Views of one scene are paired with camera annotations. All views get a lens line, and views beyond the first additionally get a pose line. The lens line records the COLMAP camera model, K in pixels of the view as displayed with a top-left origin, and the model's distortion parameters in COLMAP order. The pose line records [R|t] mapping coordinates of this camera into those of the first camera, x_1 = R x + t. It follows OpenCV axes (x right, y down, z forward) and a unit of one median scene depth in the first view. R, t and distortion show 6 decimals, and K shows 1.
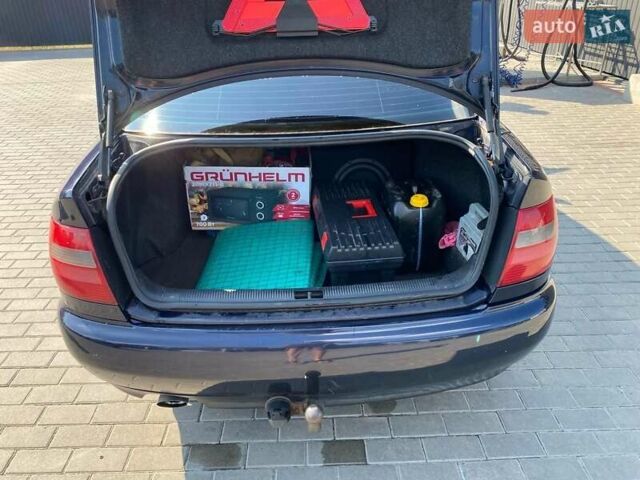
lens RADIAL K [[476.7, 0, 321.1], [0, 476.7, 226.4], [0, 0, 1]] dist [-0.008496, -0.007165]
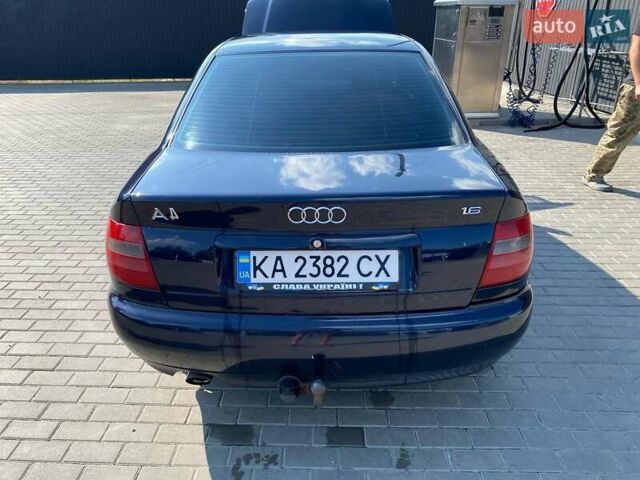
lens RADIAL K [[482.2, 0, 320.0], [0, 482.2, 240.0], [0, 0, 1]] dist [0.004802, -0.035862]
pose [[0.998526, 0.033487, -0.042707, 0.019203], [-0.035691, 0.998013, -0.051933, 0.063349], [0.040883, 0.053380, 0.997737, -0.151657]]
